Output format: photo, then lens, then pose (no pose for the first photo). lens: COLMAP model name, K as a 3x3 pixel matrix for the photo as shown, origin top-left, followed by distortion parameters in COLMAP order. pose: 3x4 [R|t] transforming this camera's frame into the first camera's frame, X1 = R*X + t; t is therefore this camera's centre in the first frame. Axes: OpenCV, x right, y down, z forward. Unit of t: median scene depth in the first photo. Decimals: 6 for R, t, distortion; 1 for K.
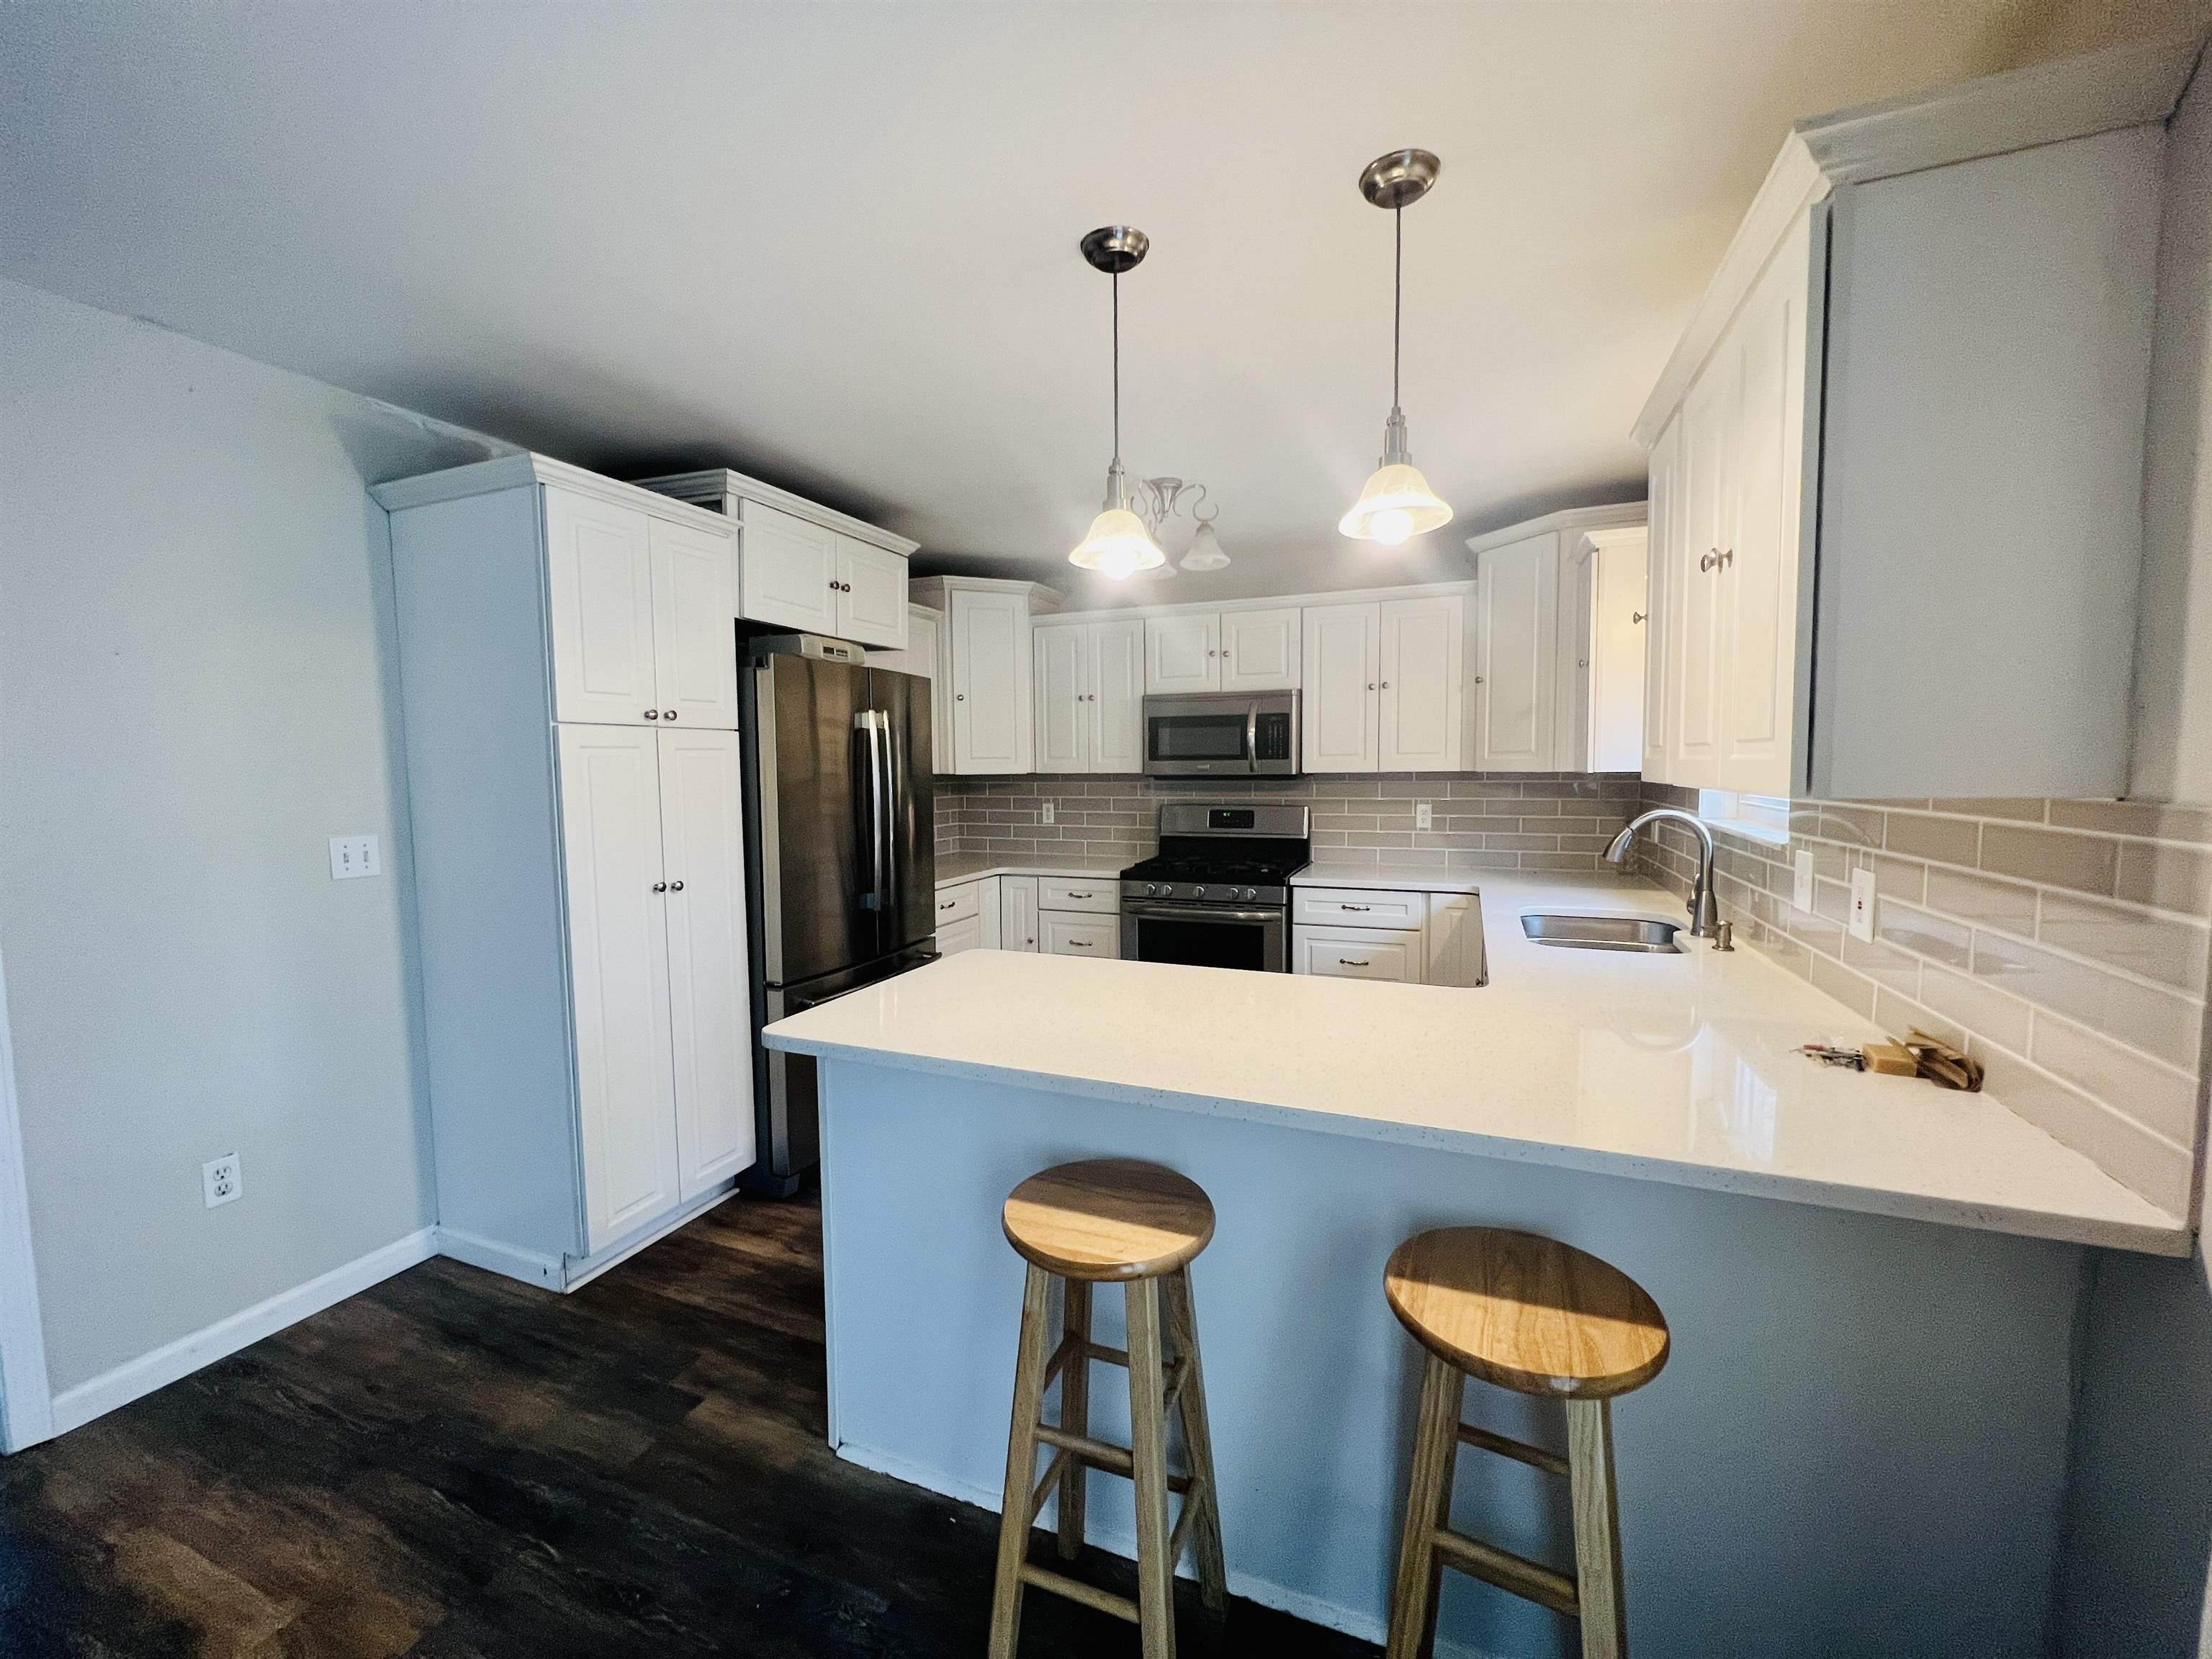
lens RADIAL K [[881.2, 0, 1098.7], [0, 881.2, 827.3], [0, 0, 1]] dist [-0.003122, -0.000098]
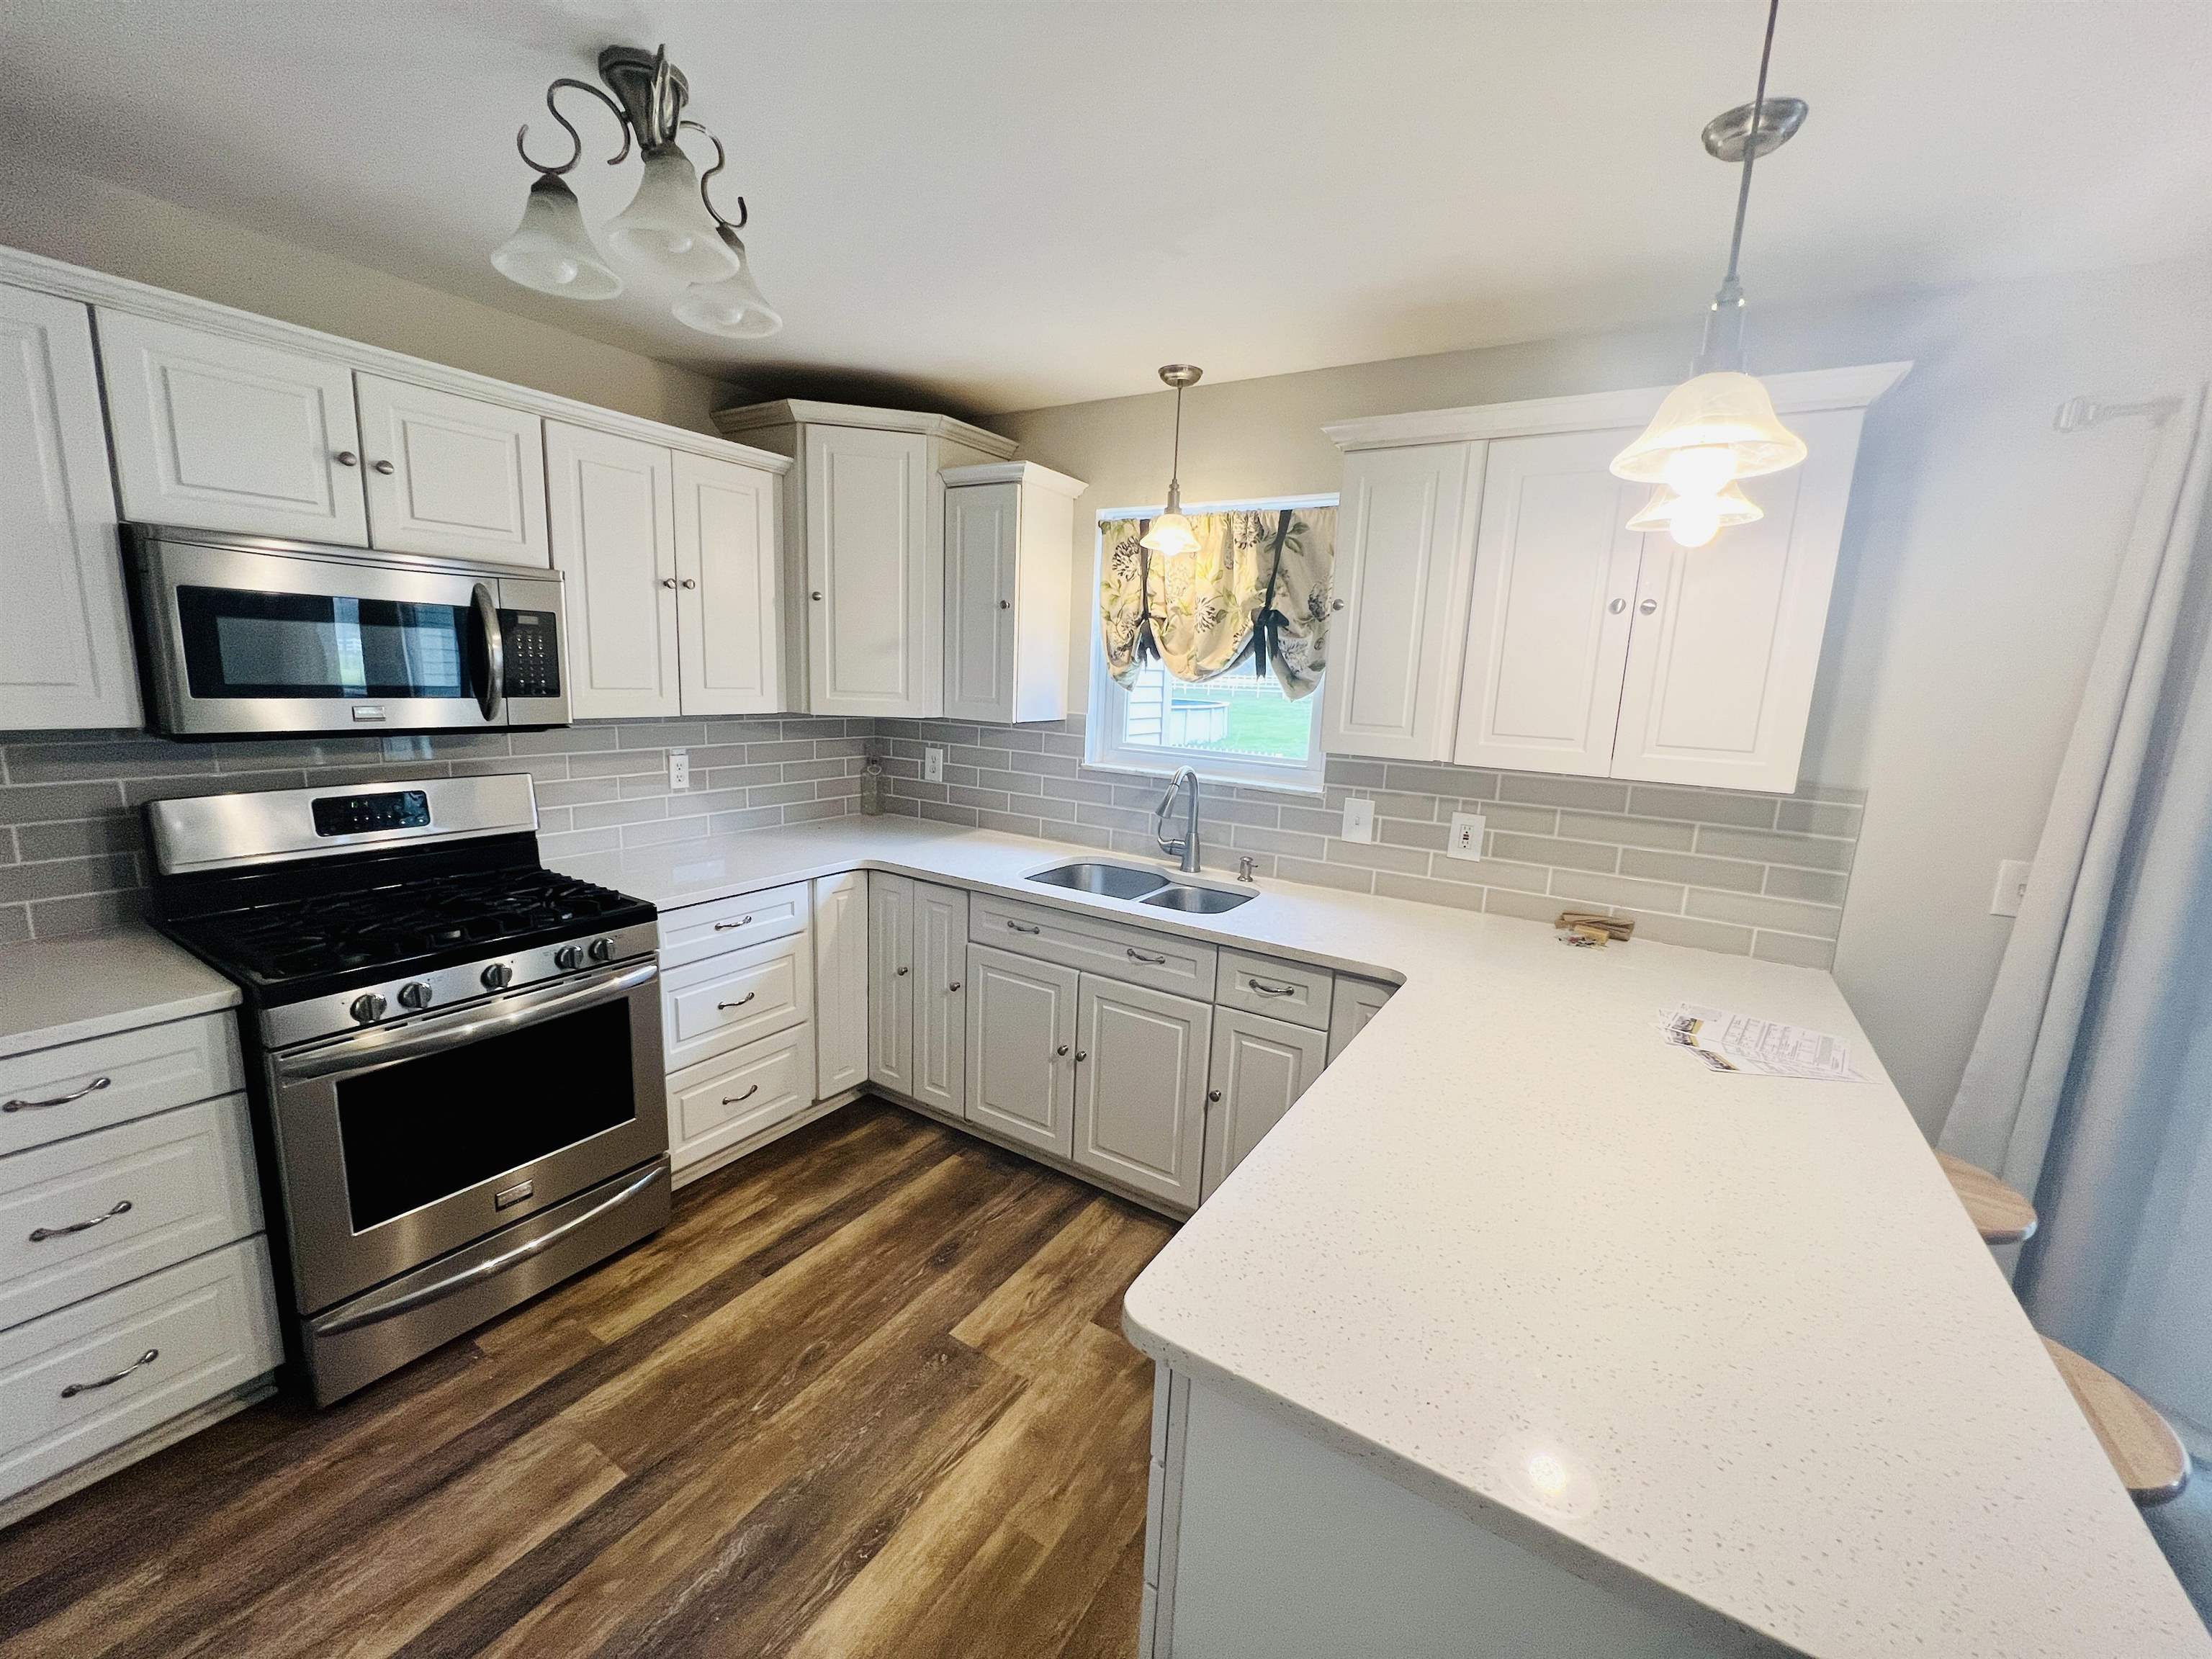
lens RADIAL K [[881.2, 0, 1098.7], [0, 881.2, 827.3], [0, 0, 1]] dist [-0.003122, -0.000098]
pose [[0.173654, -0.158014, 0.972047, -0.280321], [0.026243, 0.987436, 0.155827, -0.072970], [-0.984457, -0.001551, 0.175618, 0.557955]]
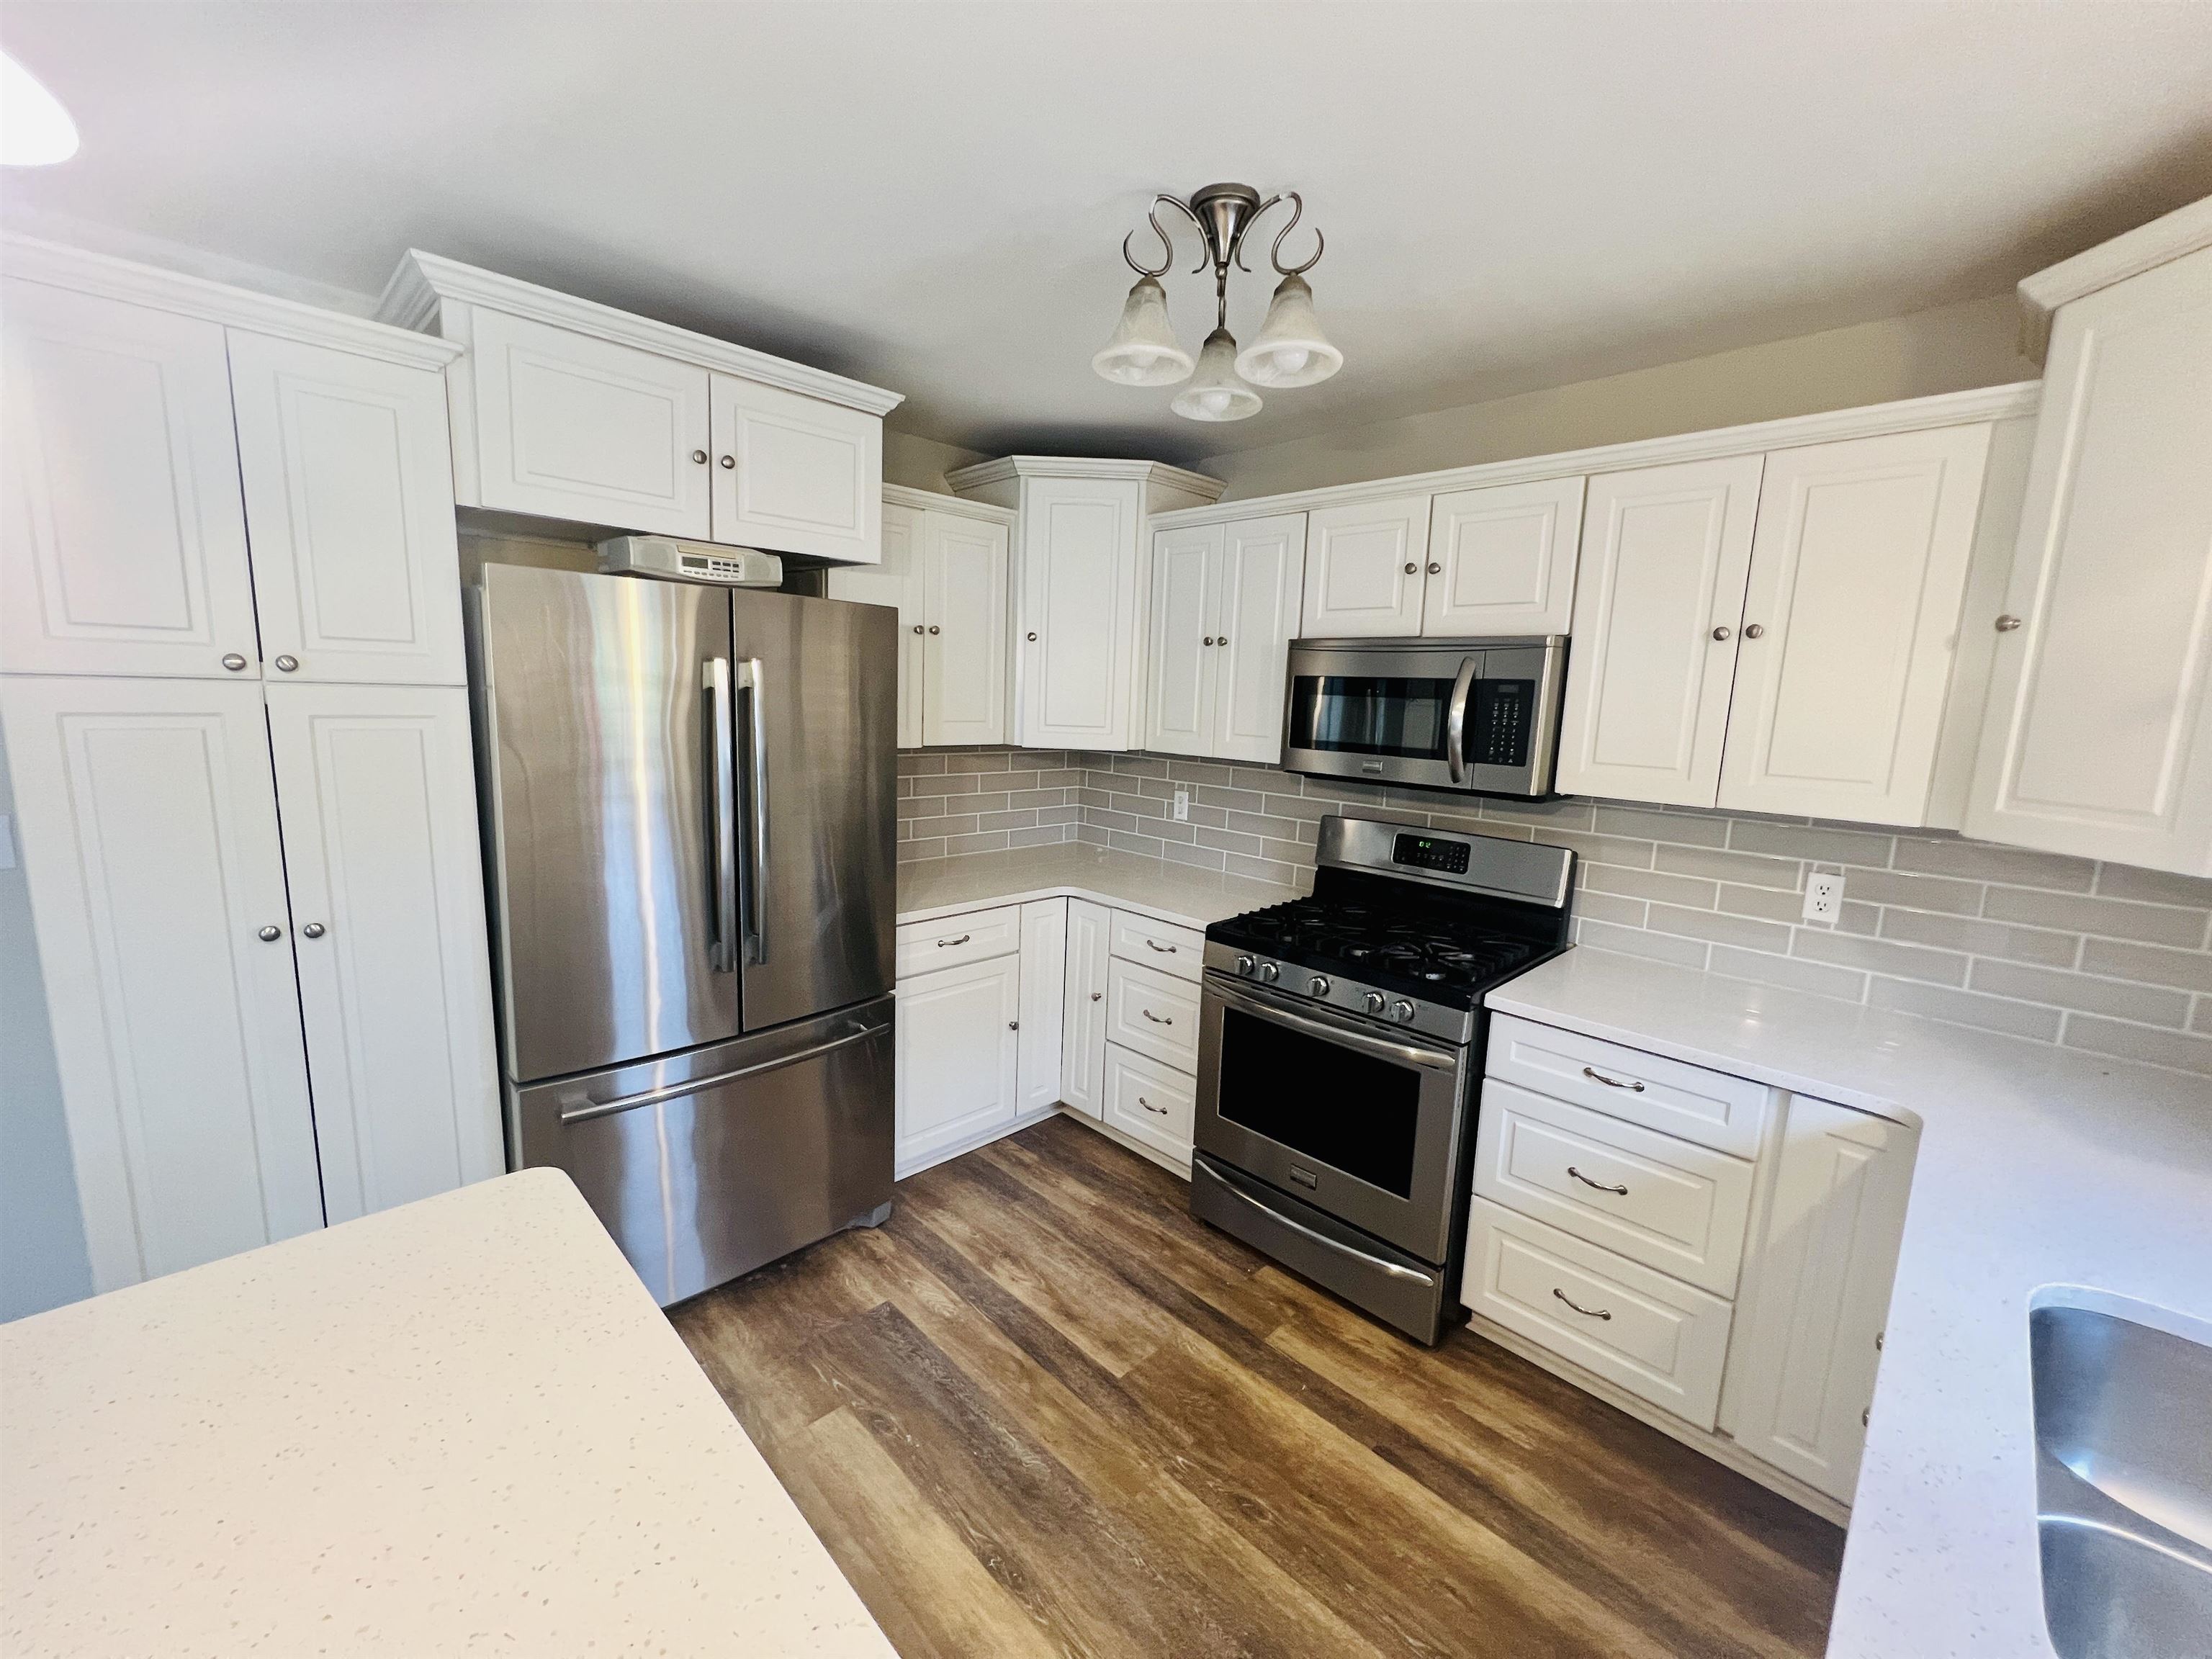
lens RADIAL K [[881.2, 0, 1098.7], [0, 881.2, 827.3], [0, 0, 1]] dist [-0.003122, -0.000098]
pose [[0.920688, 0.102528, -0.376592, 0.180818], [-0.074395, 0.993290, 0.088547, -0.068075], [0.383144, -0.053508, 0.922137, 0.398750]]
